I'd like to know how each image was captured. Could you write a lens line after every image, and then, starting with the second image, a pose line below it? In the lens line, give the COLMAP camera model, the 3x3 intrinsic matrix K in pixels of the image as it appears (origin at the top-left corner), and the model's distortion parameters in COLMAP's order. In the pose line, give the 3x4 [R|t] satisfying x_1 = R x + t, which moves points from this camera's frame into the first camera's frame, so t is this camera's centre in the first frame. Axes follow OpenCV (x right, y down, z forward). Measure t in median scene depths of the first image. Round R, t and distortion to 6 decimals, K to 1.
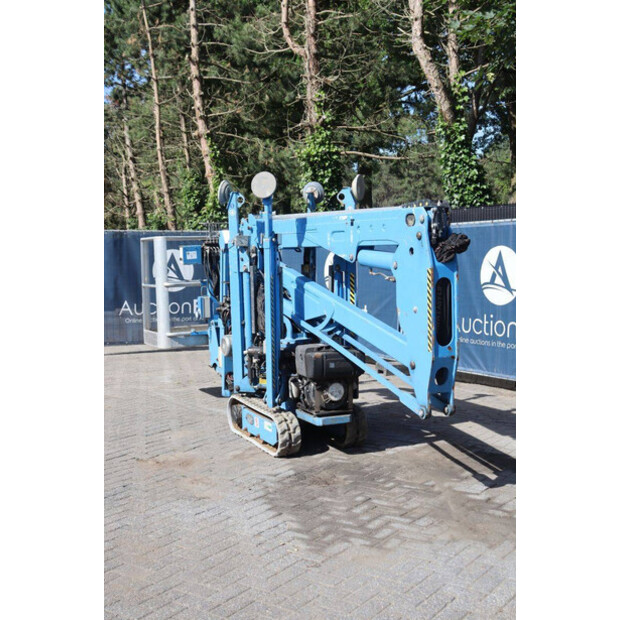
lens RADIAL K [[820.2, 0, 310.0], [0, 820.2, 310.0], [0, 0, 1]] dist [0.021981, 0.013293]
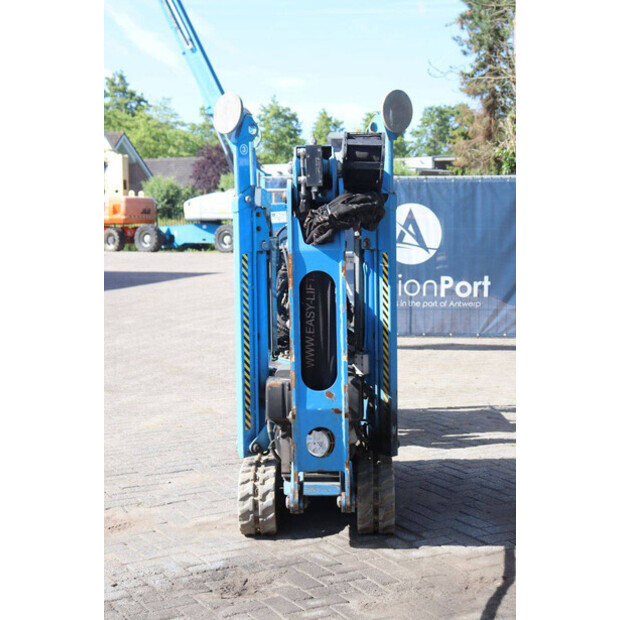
lens RADIAL K [[1104.3, 0, 310.0], [0, 1104.3, 310.0], [0, 0, 1]] dist [0.272983, -0.101651]
pose [[0.889753, 0.048581, -0.453850, 0.356740], [-0.035782, 0.998684, 0.036753, -0.028440], [0.455038, -0.016462, 0.890320, 0.219584]]
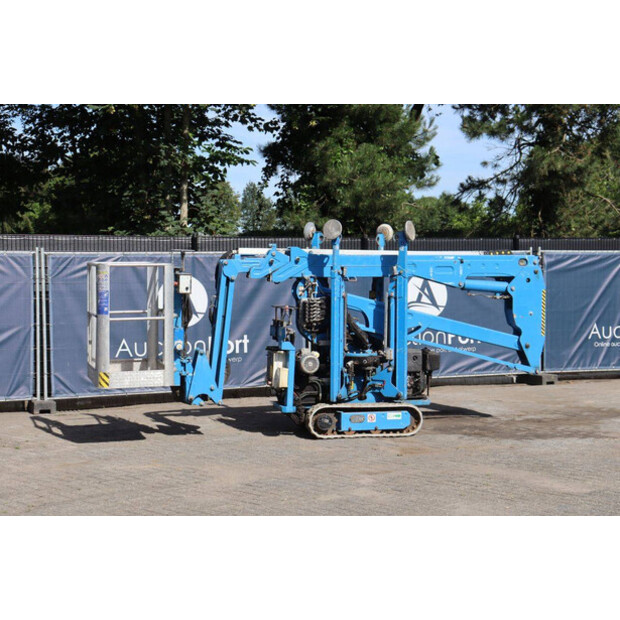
lens RADIAL K [[1017.6, 0, 319.8], [0, 1017.6, 310.2], [0, 0, 1]] dist [0.137852, 0.139947]
pose [[0.169773, -0.028463, 0.985072, -1.512943], [0.068224, 0.997524, 0.017065, -0.054122], [-0.983119, 0.064309, 0.171295, 0.767003]]
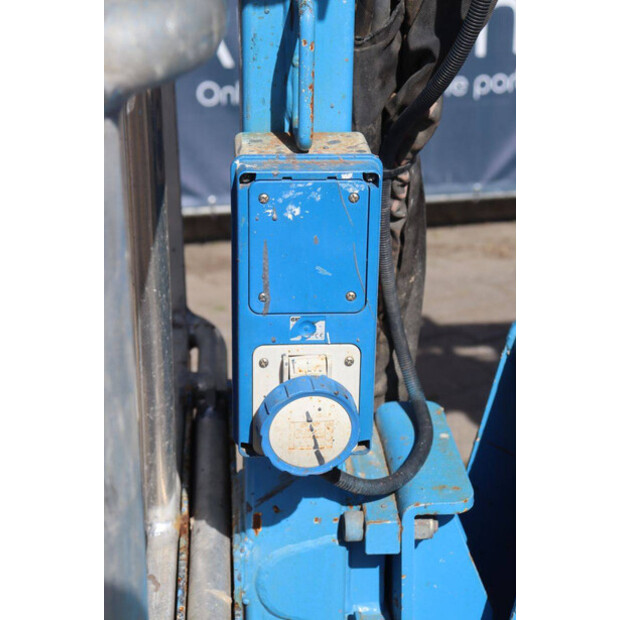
lens RADIAL K [[1268.2, 0, 310.0], [0, 1268.2, 310.0], [0, 0, 1]] dist [0.381796, 0.140372]
pose [[0.394611, -0.327320, 0.858571, -0.270783], [0.072578, 0.942583, 0.325990, -0.045884], [-0.915978, -0.066325, 0.395710, 1.150702]]
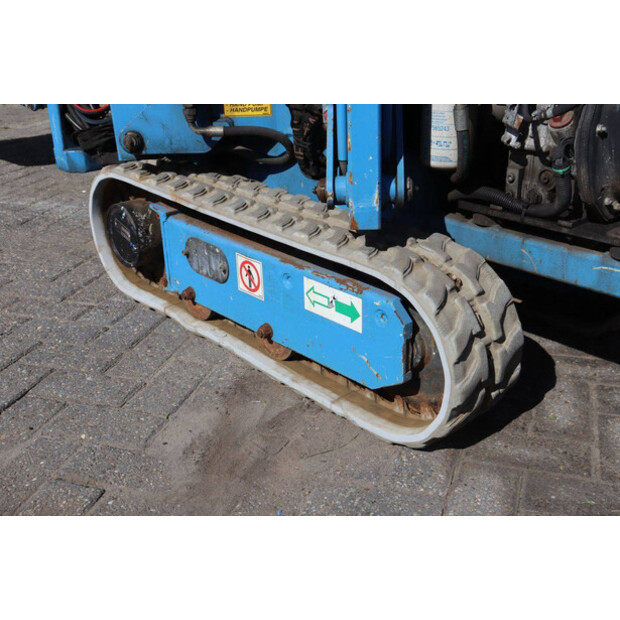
lens RADIAL K [[771.5, 0, 308.5], [0, 771.5, 308.1], [0, 0, 1]] dist [0.005202, 0.034359]
pose [[0.962747, -0.114863, 0.244795, -0.100594], [0.032435, 0.947813, 0.317174, 0.070067], [-0.268452, -0.297418, 0.916229, 0.746563]]
